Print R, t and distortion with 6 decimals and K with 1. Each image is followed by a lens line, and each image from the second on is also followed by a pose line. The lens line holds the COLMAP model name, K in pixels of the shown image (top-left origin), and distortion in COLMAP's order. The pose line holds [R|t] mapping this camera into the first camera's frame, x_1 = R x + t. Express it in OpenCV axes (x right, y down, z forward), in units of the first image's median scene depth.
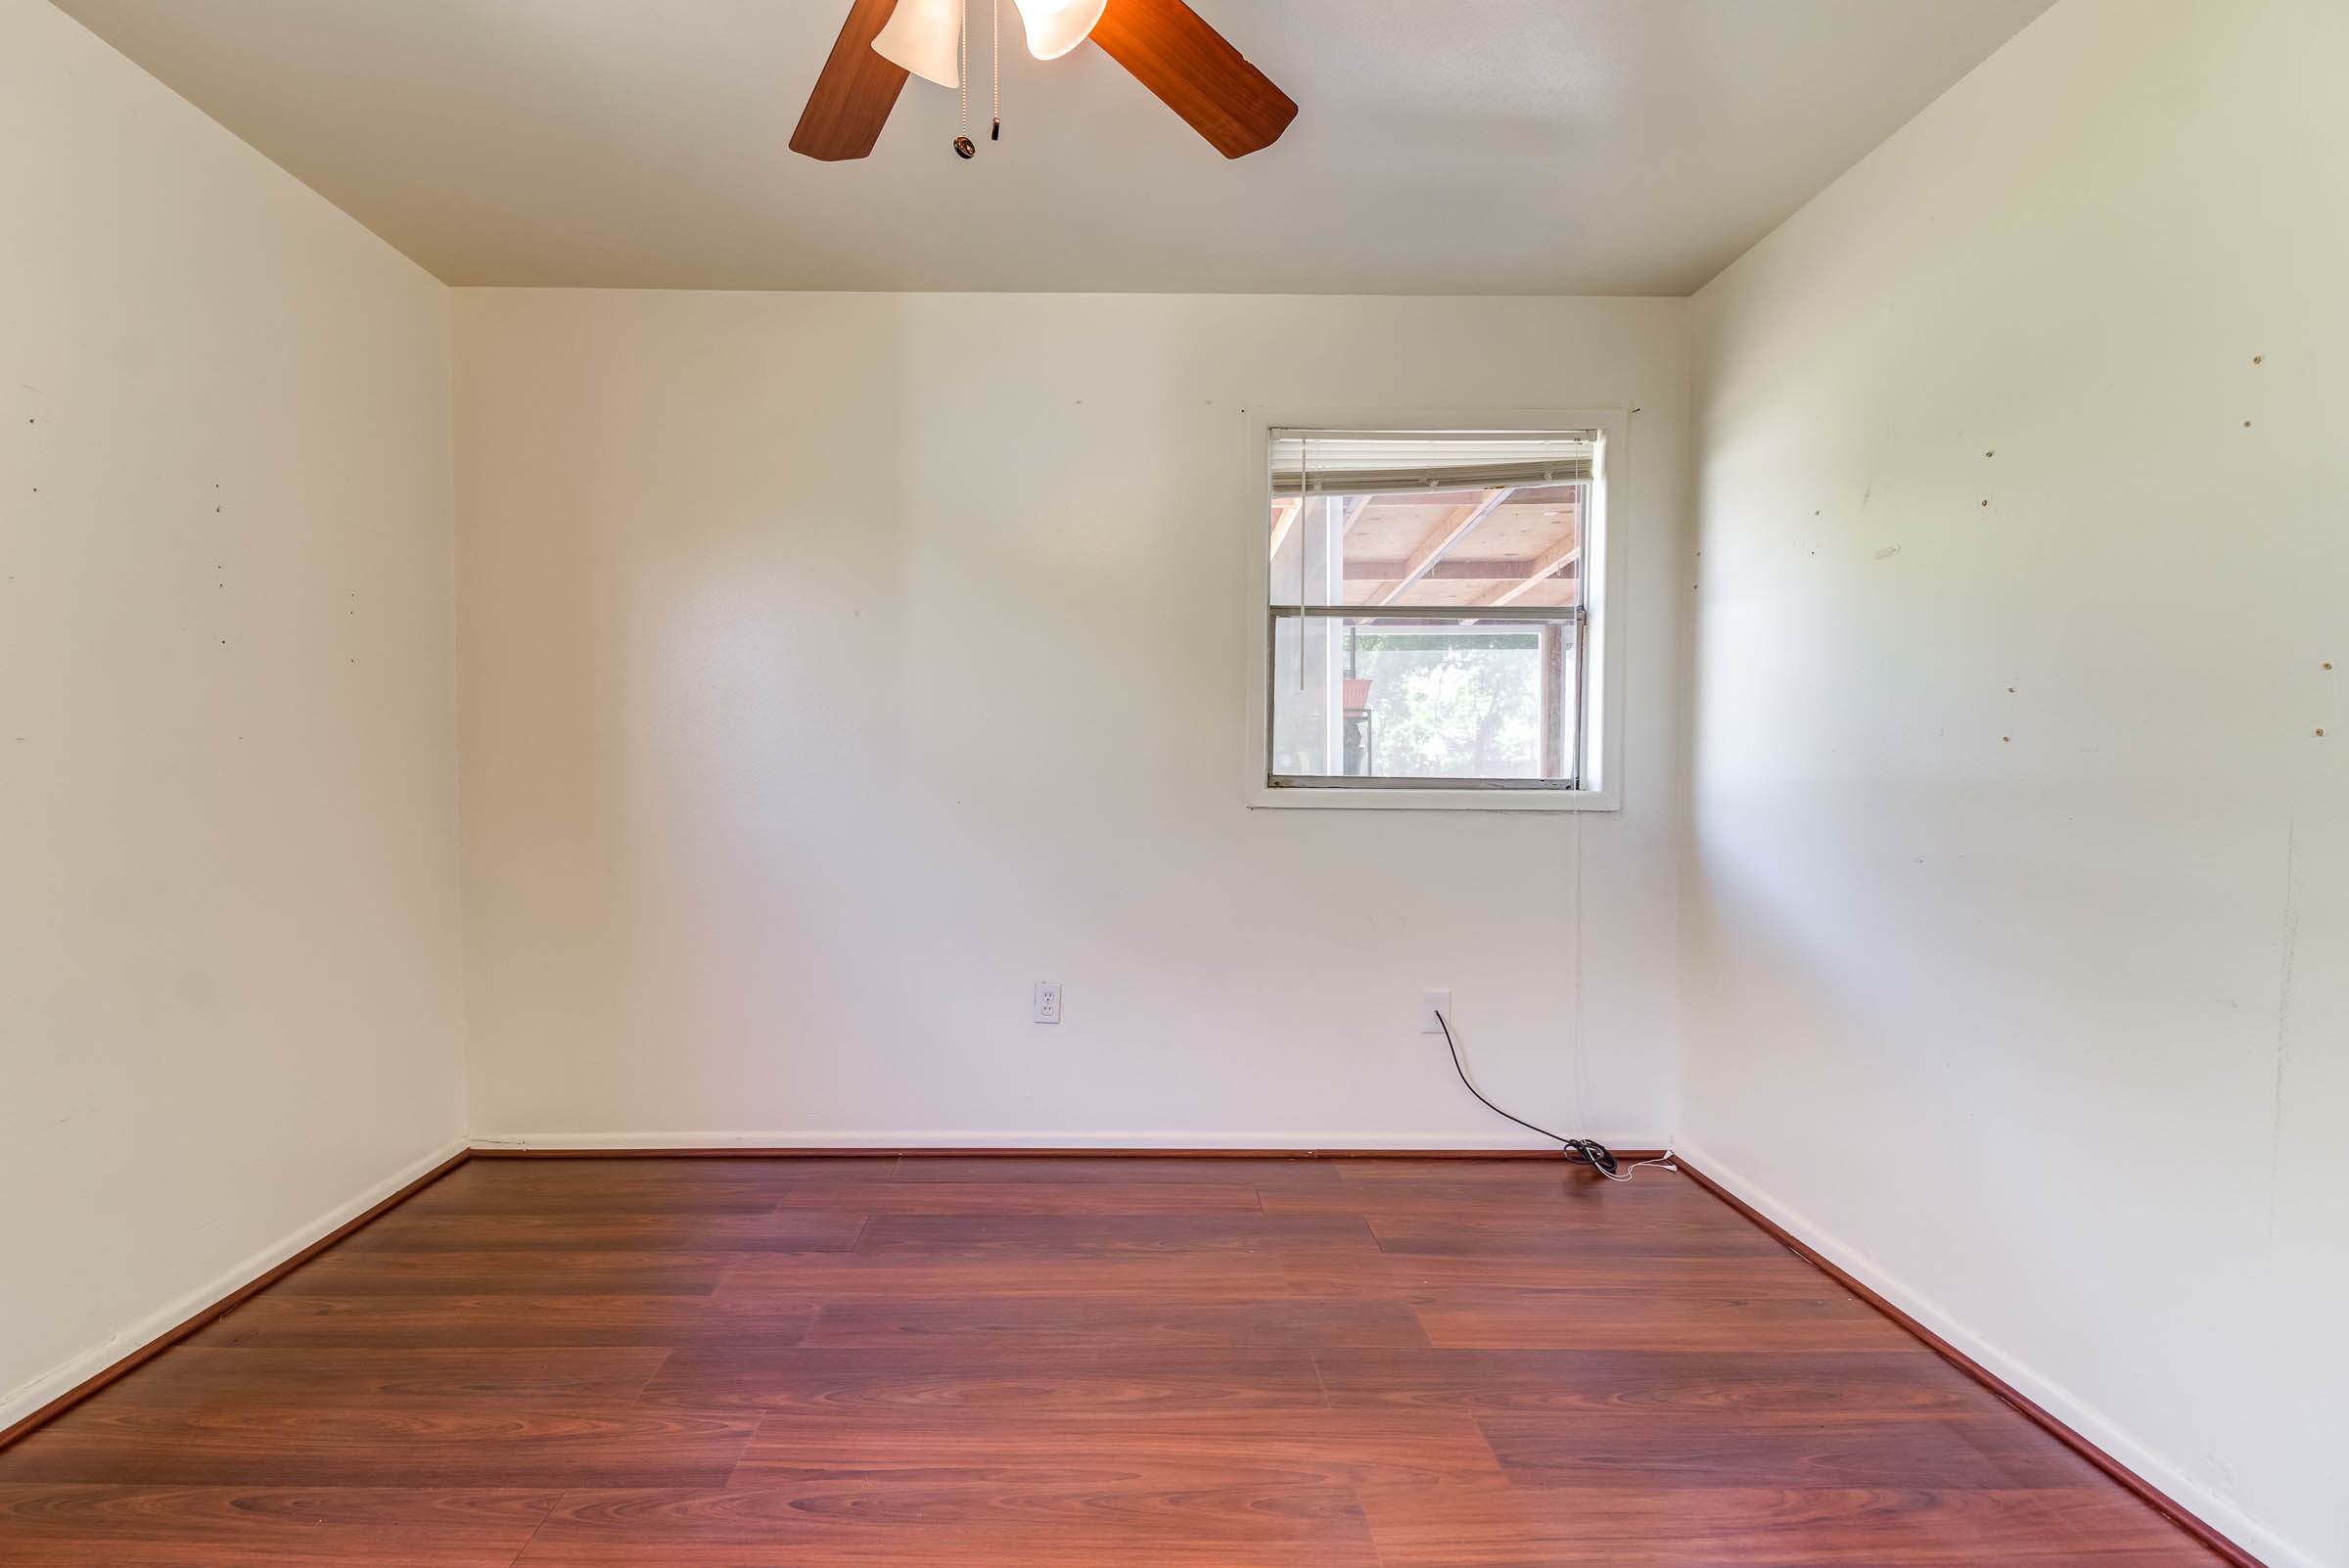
lens RADIAL K [[1144.8, 0, 1174.5], [0, 1144.8, 784.0], [0, 0, 1]] dist [0.024430, -0.018556]
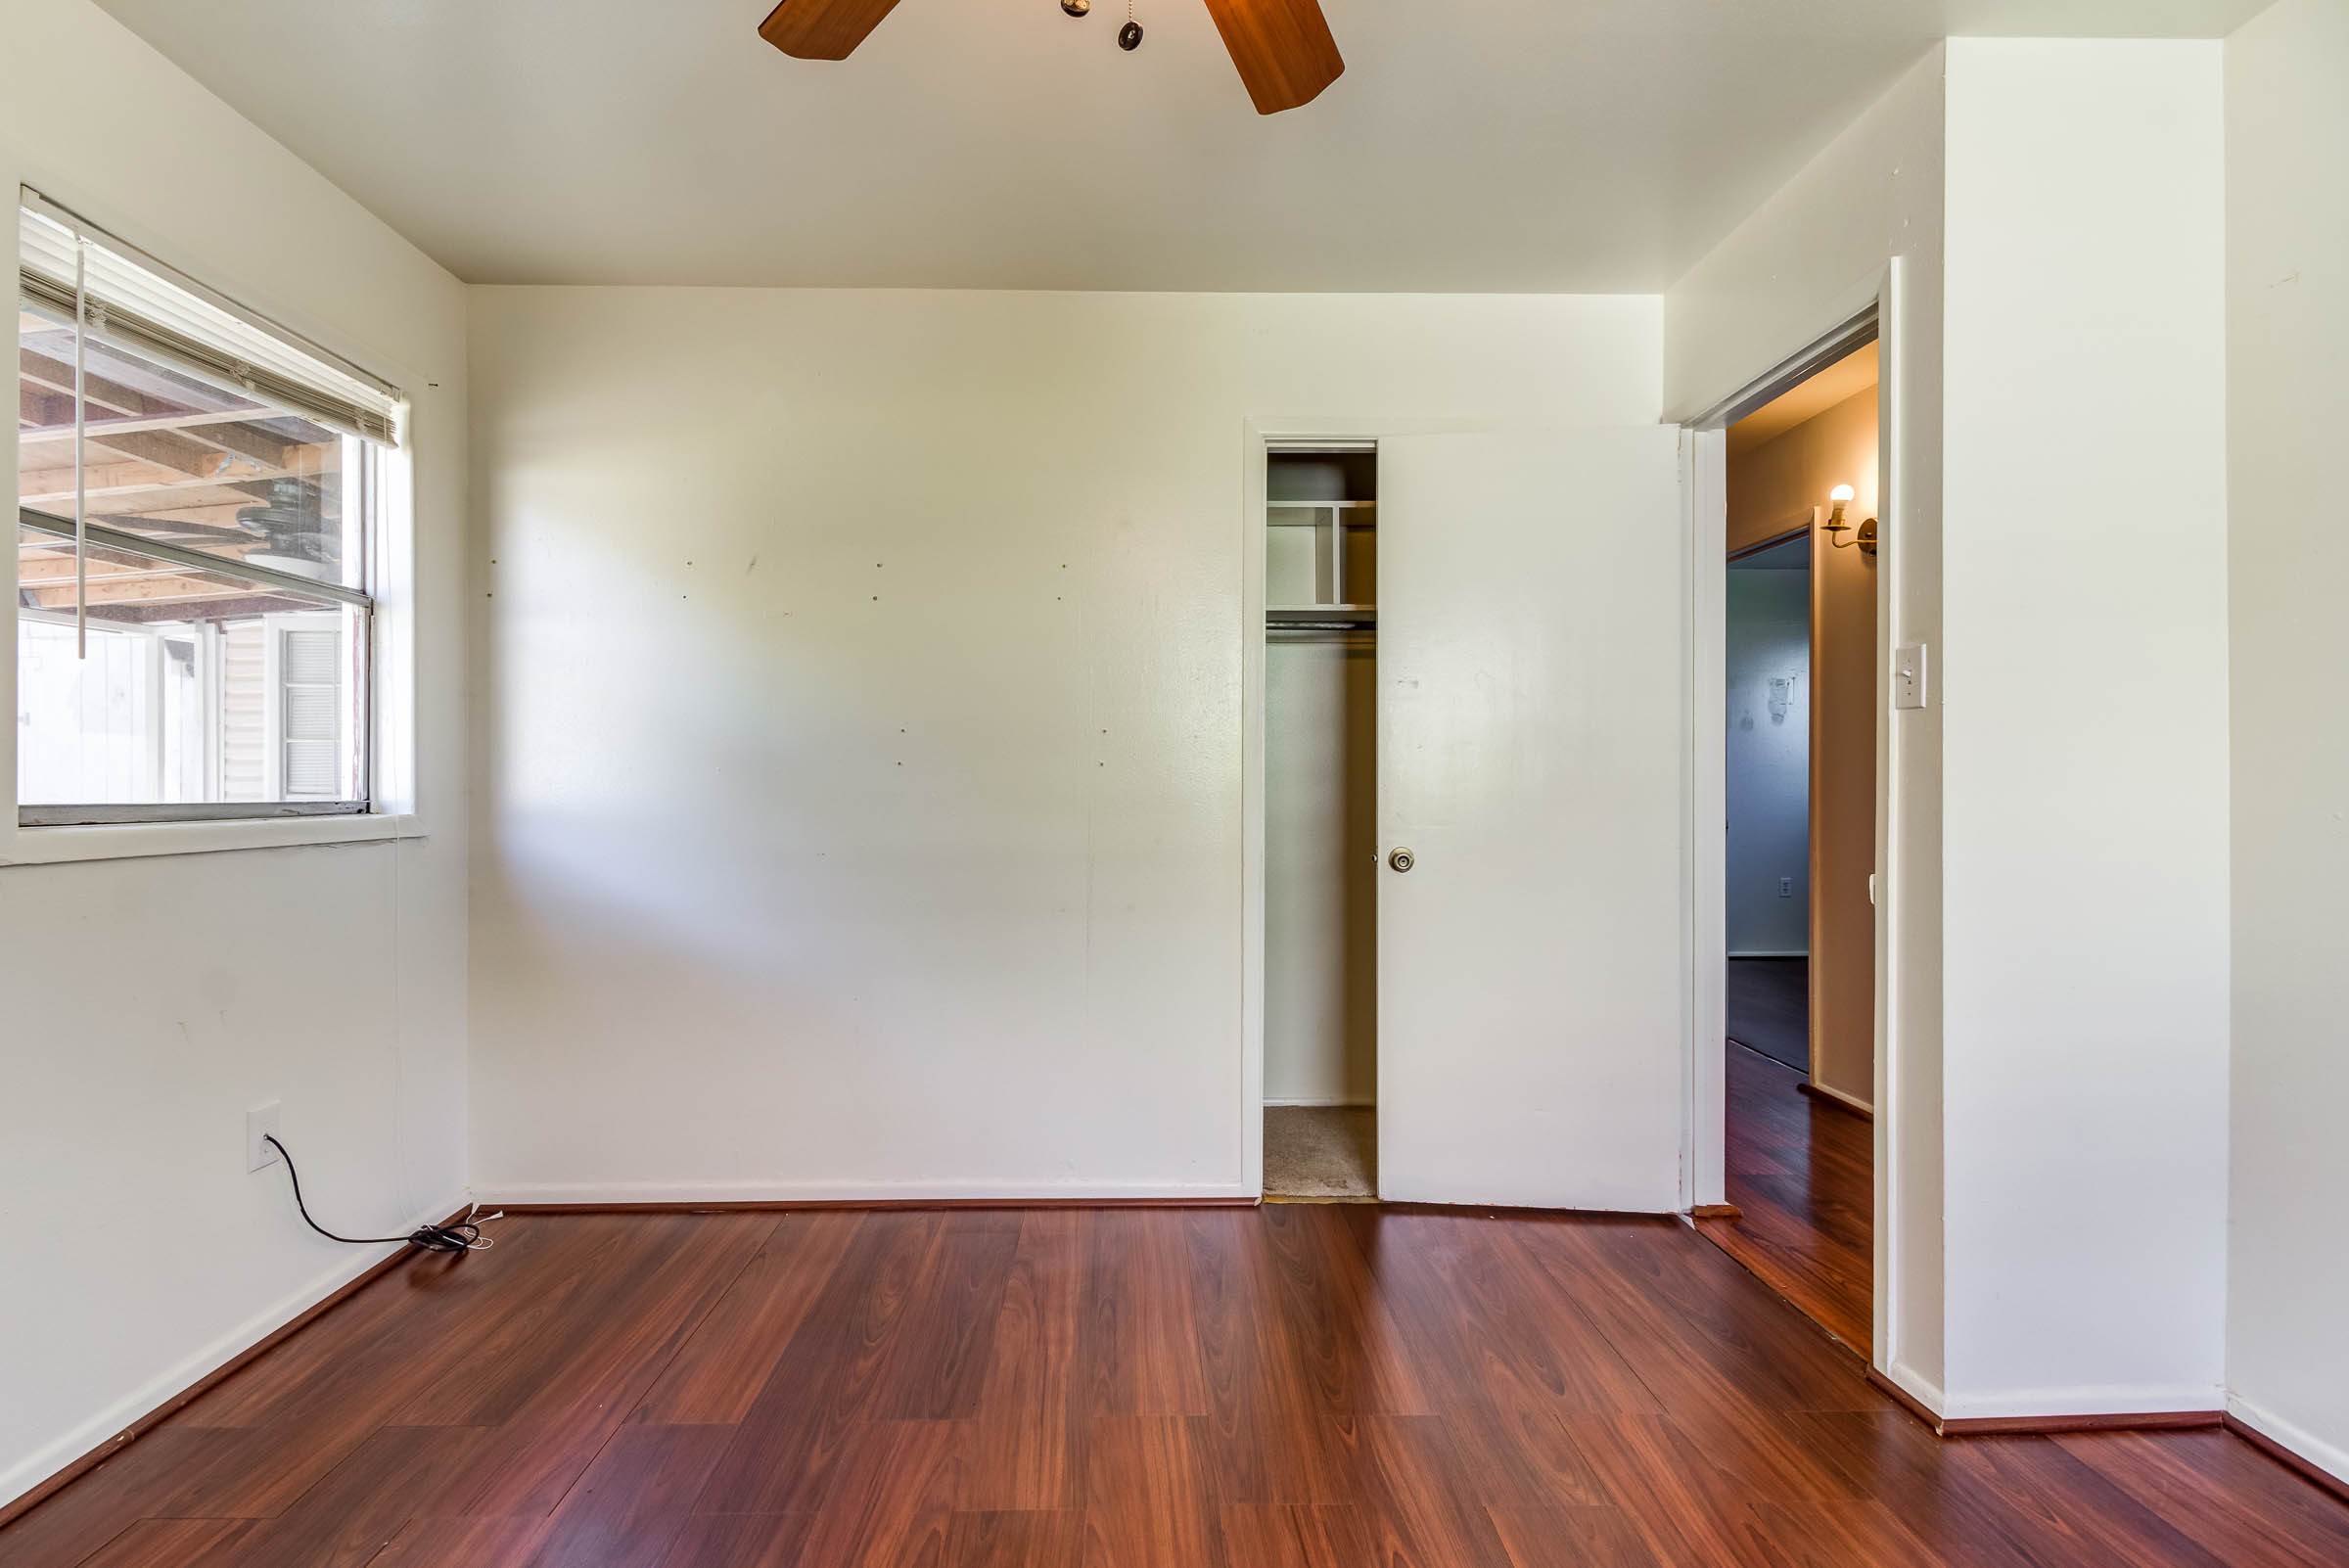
lens RADIAL K [[1075.0, 0, 1142.7], [0, 1075.0, 772.7], [0, 0, 1]] dist [0.021769, -0.014778]
pose [[0.012824, 0.003035, 0.999913, -0.504094], [0.020871, 0.999777, -0.003302, -0.012796], [-0.999700, 0.020912, 0.012758, 0.528810]]
